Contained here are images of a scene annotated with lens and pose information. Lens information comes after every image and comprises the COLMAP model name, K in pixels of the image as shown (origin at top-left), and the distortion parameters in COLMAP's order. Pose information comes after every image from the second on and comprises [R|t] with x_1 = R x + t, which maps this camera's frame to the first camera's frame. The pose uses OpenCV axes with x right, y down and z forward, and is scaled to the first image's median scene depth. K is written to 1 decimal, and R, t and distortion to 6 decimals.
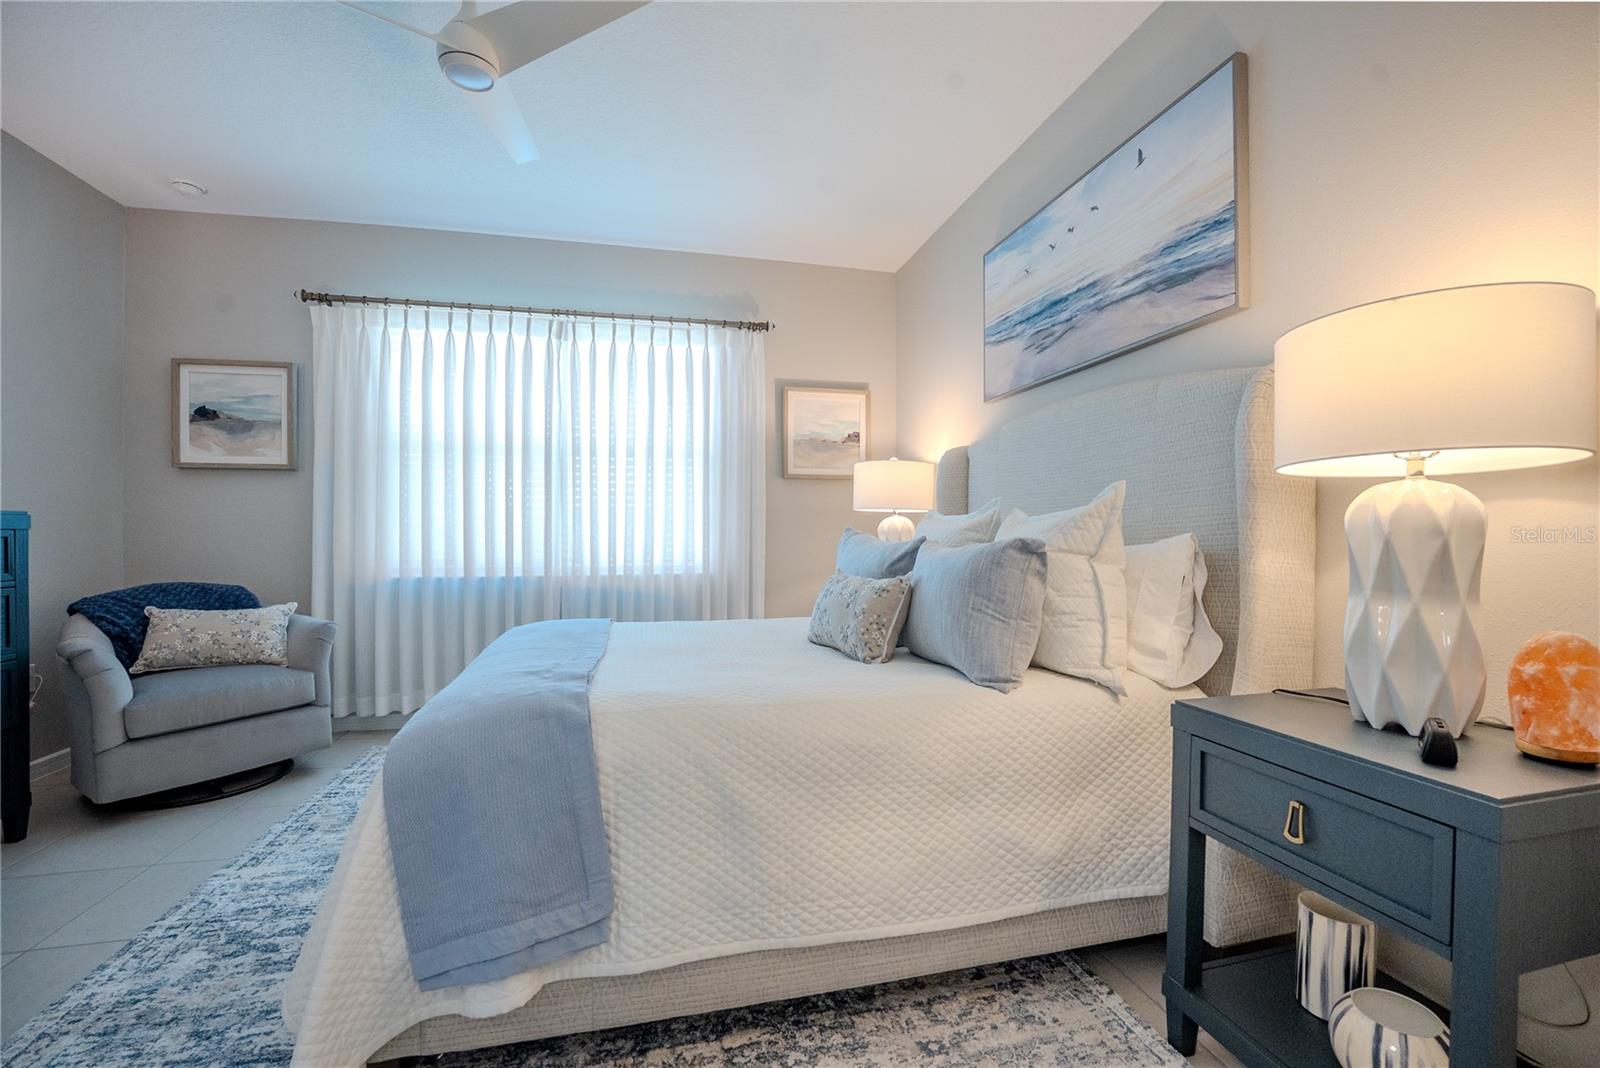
lens RADIAL K [[658.0, 0, 798.4], [0, 658.0, 537.7], [0, 0, 1]] dist [-0.023993, 0.000350]
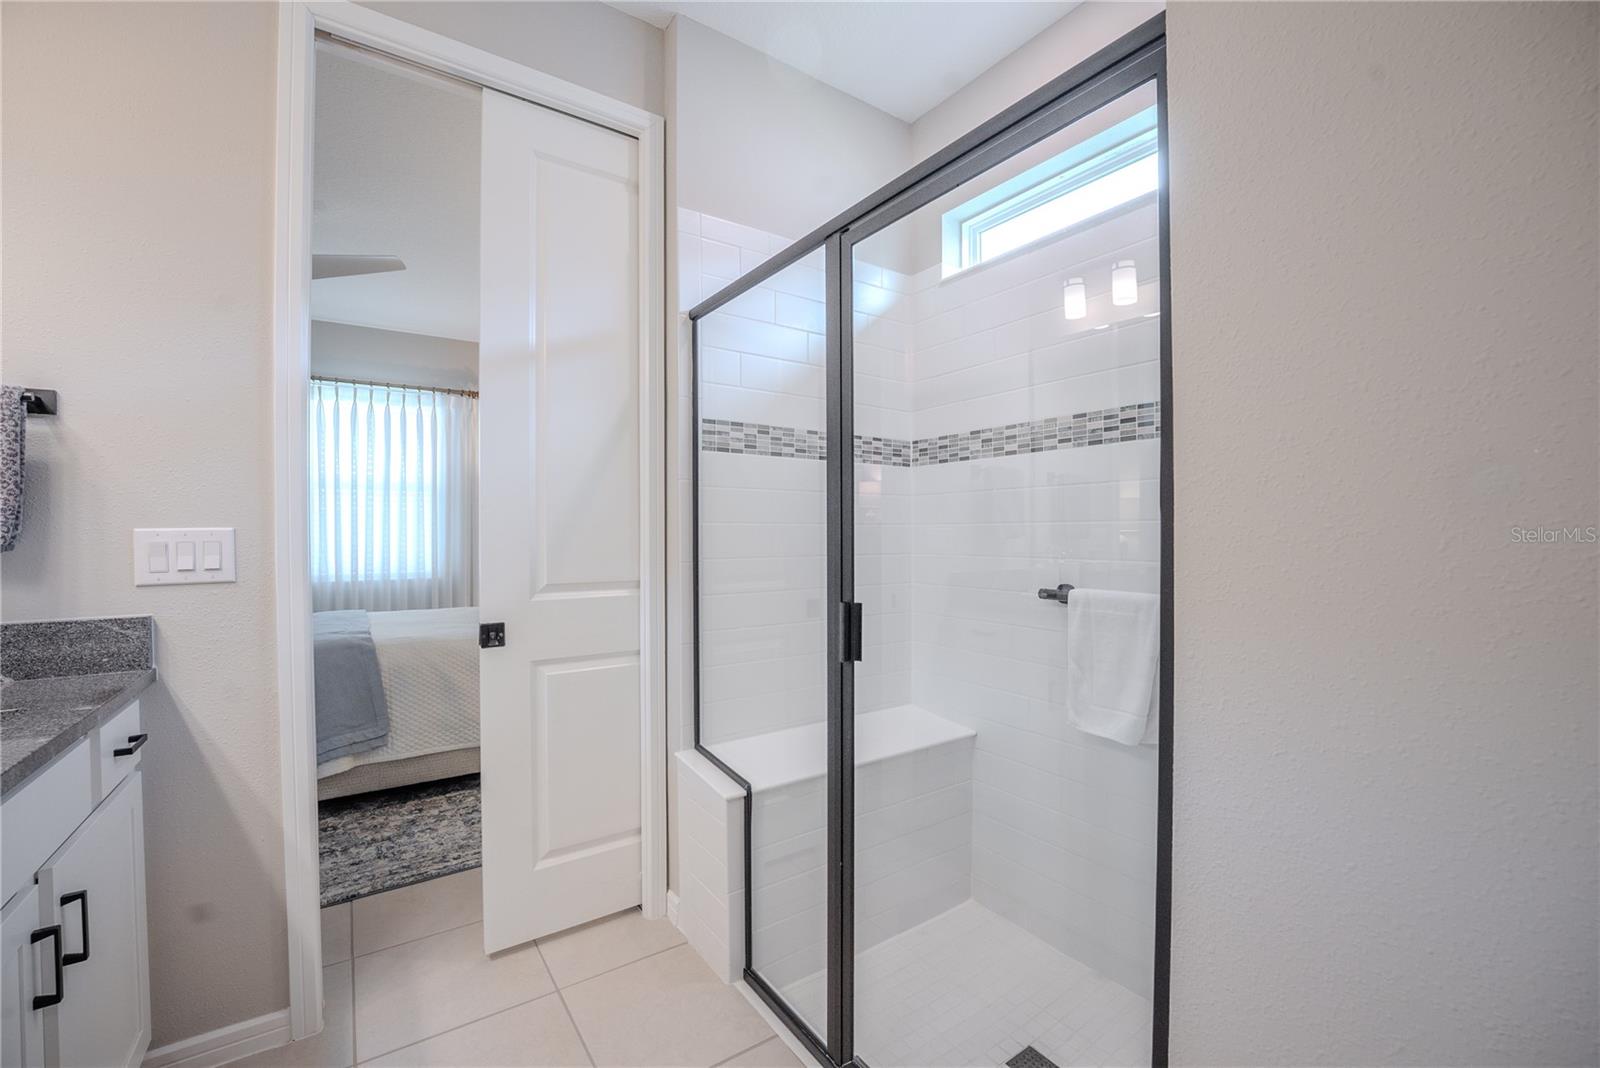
lens RADIAL K [[659.5, 0, 802.4], [0, 659.5, 537.9], [0, 0, 1]] dist [-0.035800, 0.006855]
pose [[0.930585, -0.005357, 0.366036, 0.094298], [0.004462, 0.999985, 0.003291, -0.038176], [-0.366048, -0.001429, 0.930595, -0.679872]]
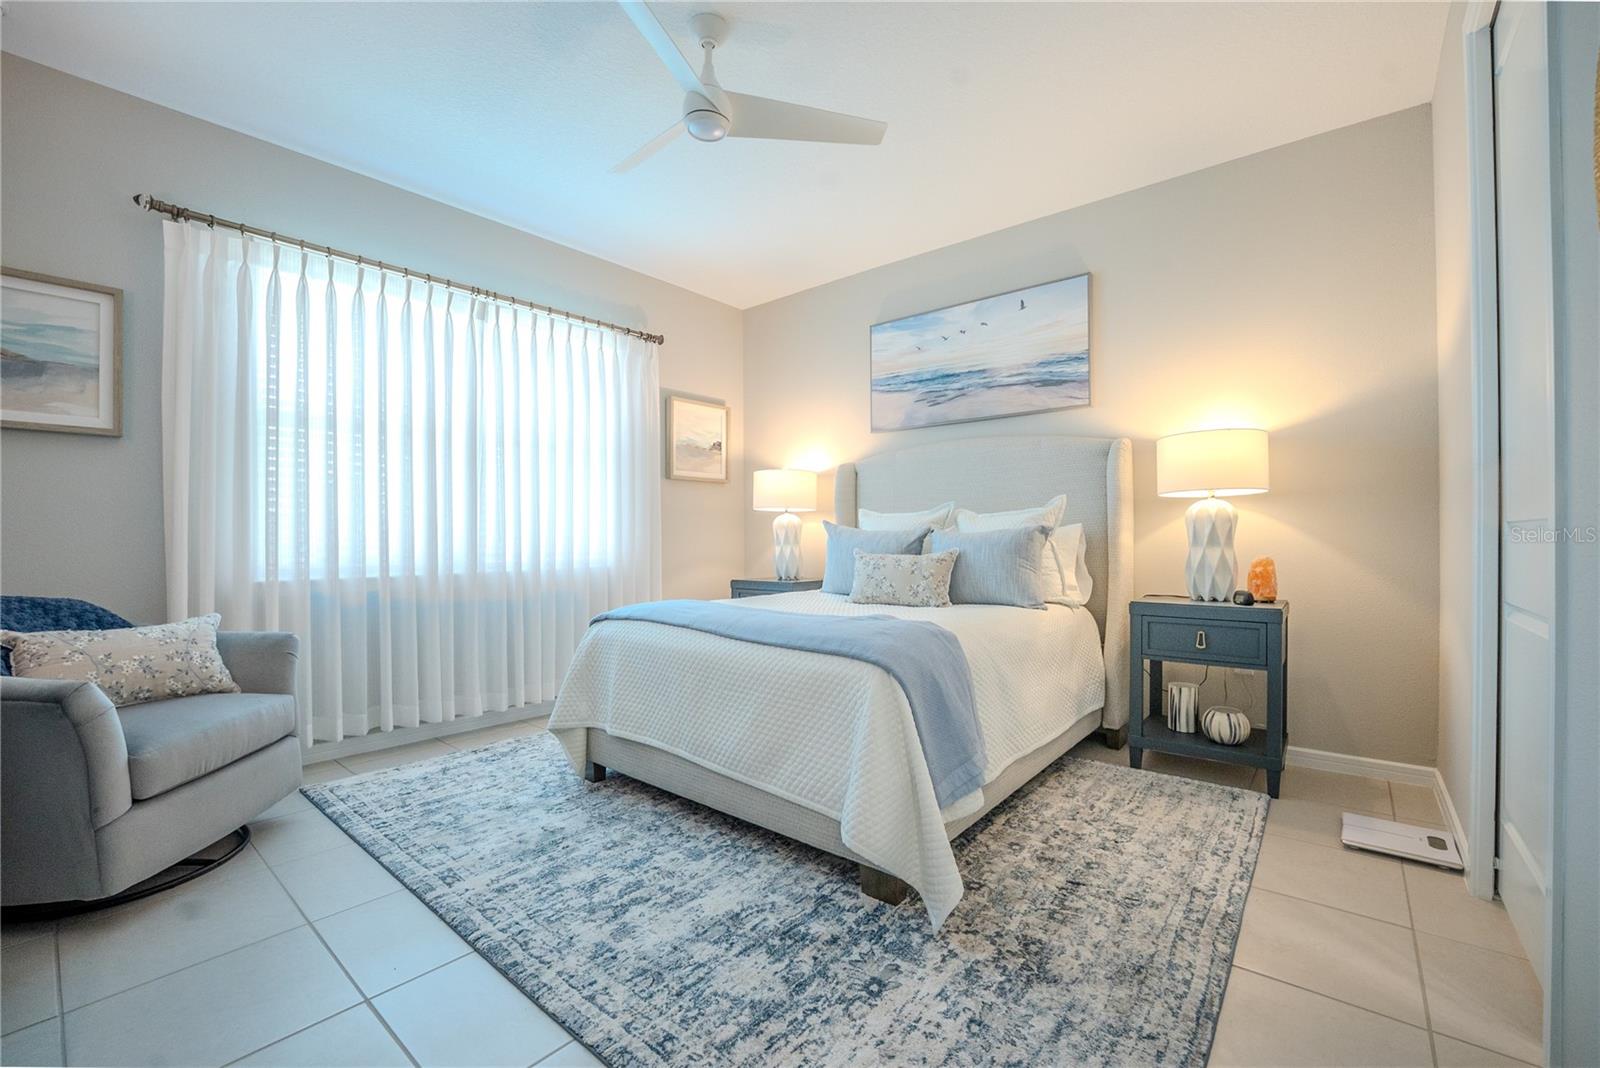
lens RADIAL K [[667.6, 0, 797.6], [0, 667.6, 537.0], [0, 0, 1]] dist [-0.025155, 0.000766]
pose [[0.803707, -0.004279, 0.595011, -0.724409], [0.009457, 0.999940, -0.005583, 0.021294], [-0.594951, 0.010114, 0.803699, -0.035061]]
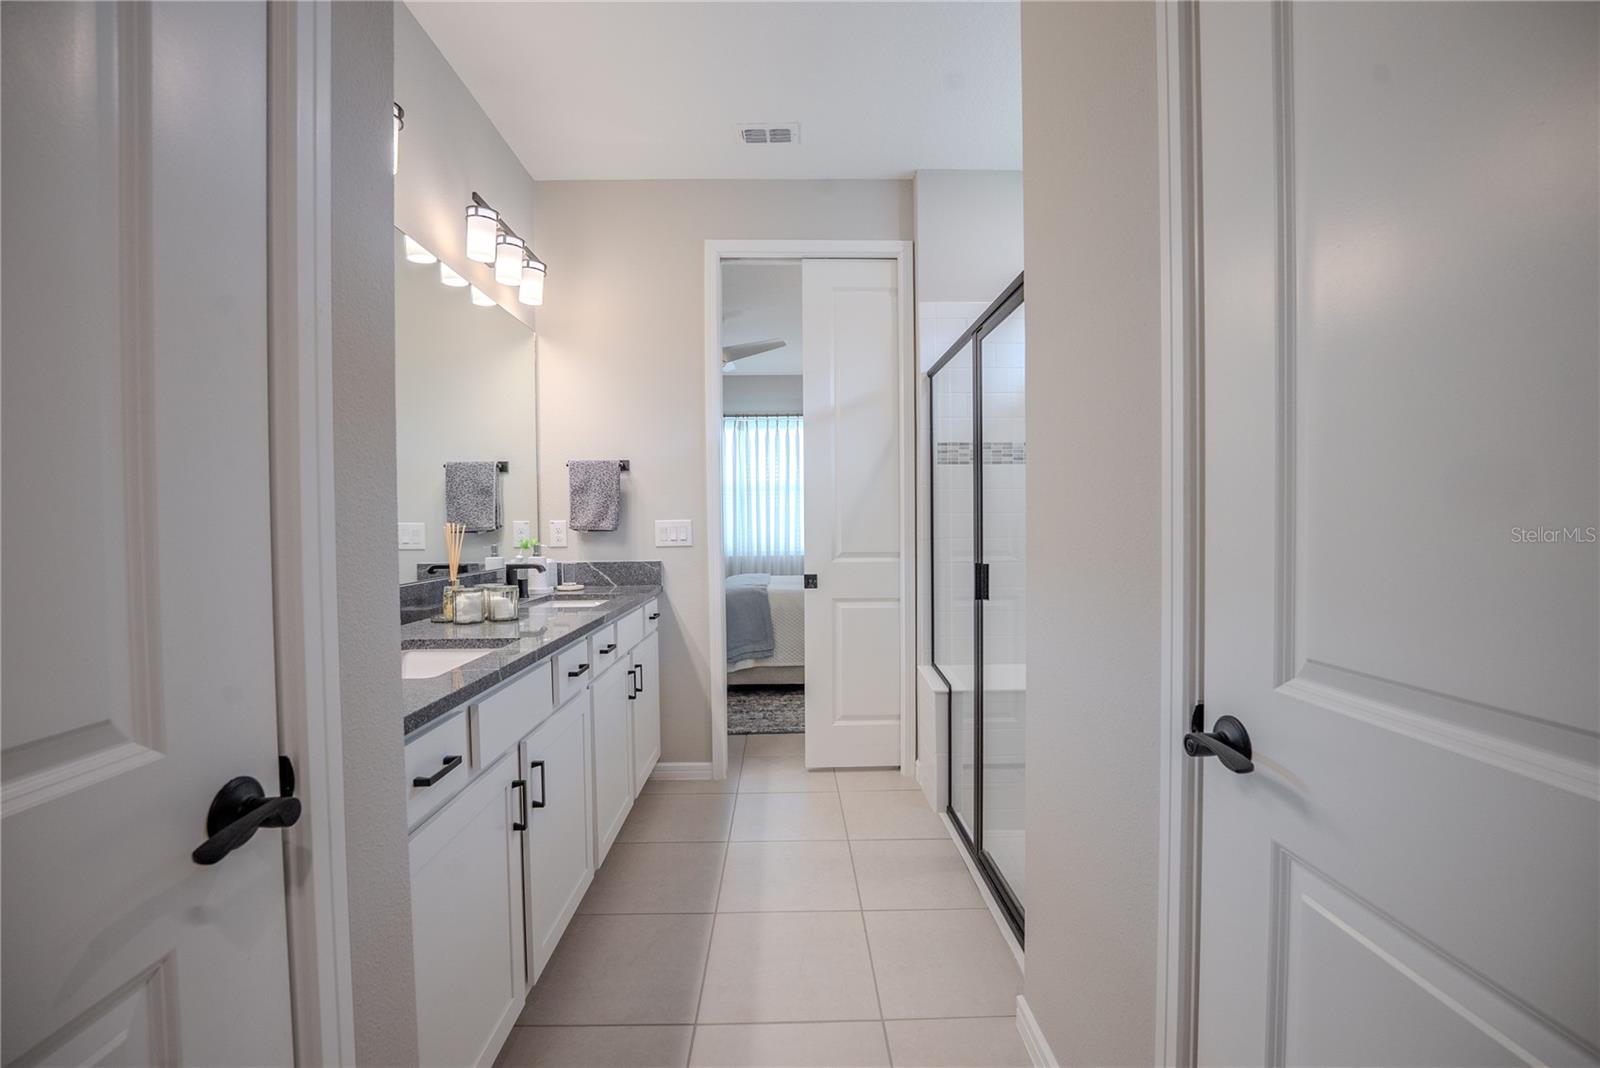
lens RADIAL K [[663.8, 0, 804.2], [0, 663.8, 538.3], [0, 0, 1]] dist [-0.027529, 0.000157]
pose [[0.978657, -0.004453, -0.205451, 0.261511], [0.008538, 0.999783, 0.019001, -0.035120], [0.205322, -0.020350, 0.978483, -1.055016]]
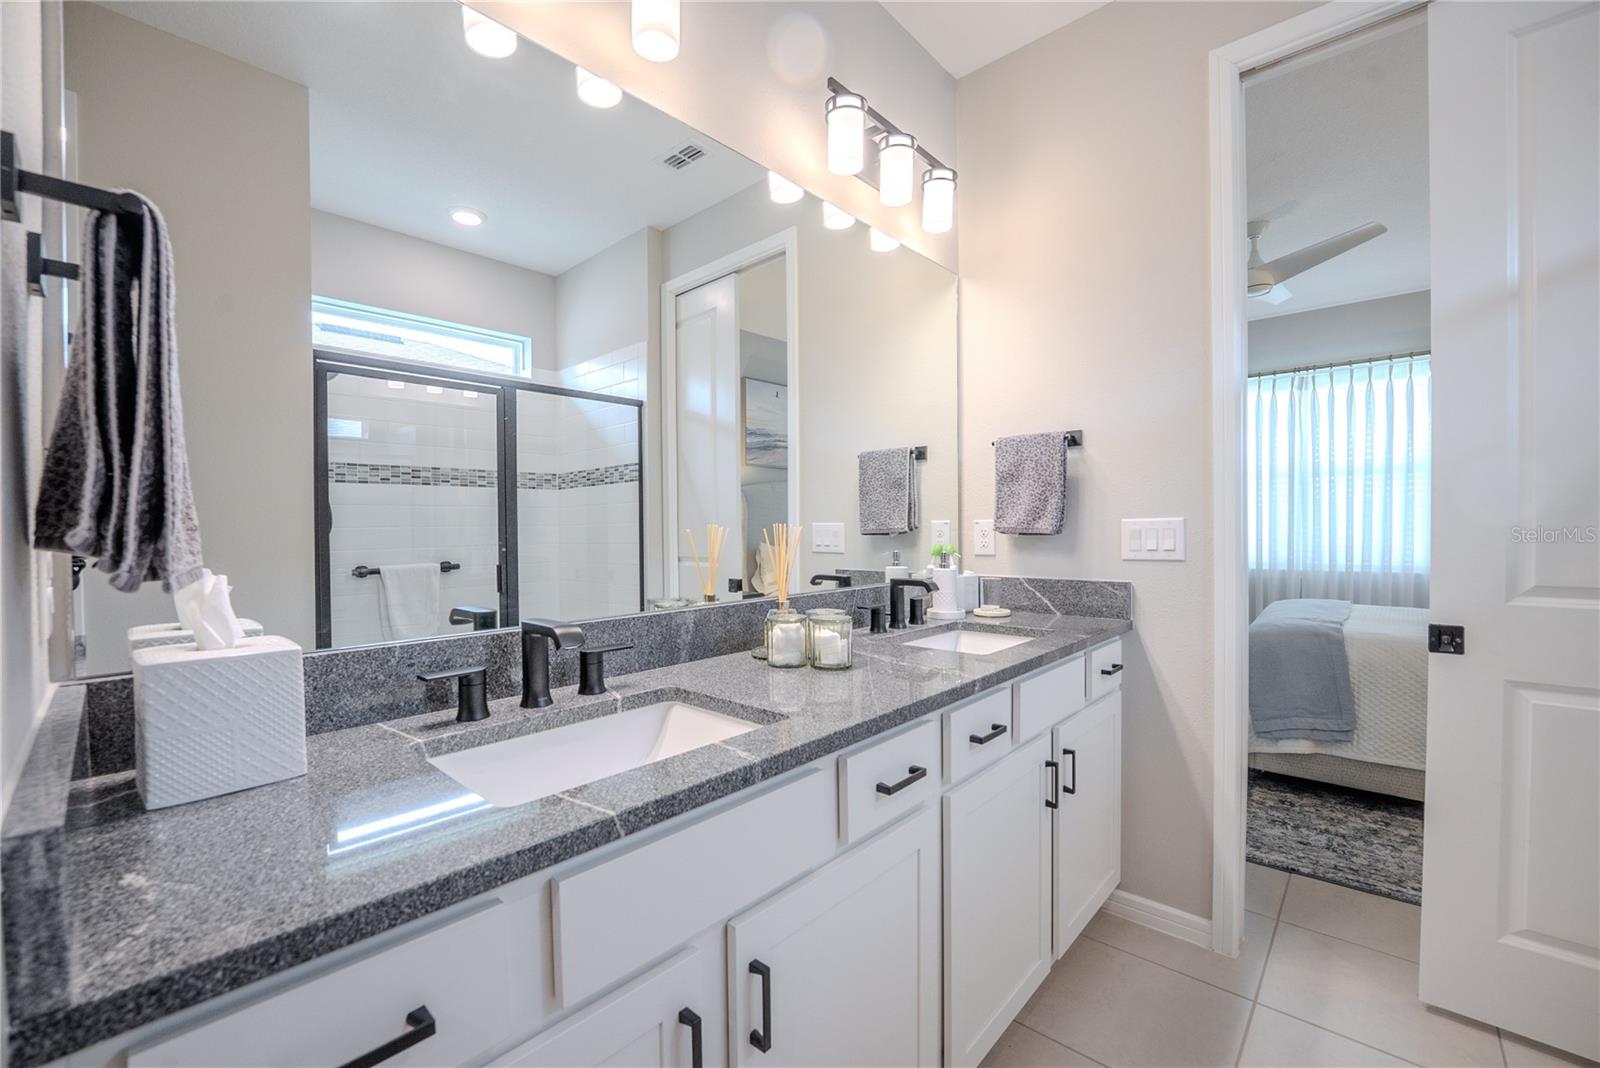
lens RADIAL K [[658.0, 0, 798.4], [0, 658.0, 537.7], [0, 0, 1]] dist [-0.023993, 0.000350]
pose [[0.563359, 0.008496, -0.826168, 0.182828], [0.004402, 0.999902, 0.013285, -0.036932], [0.826200, -0.011121, 0.563267, -0.723441]]
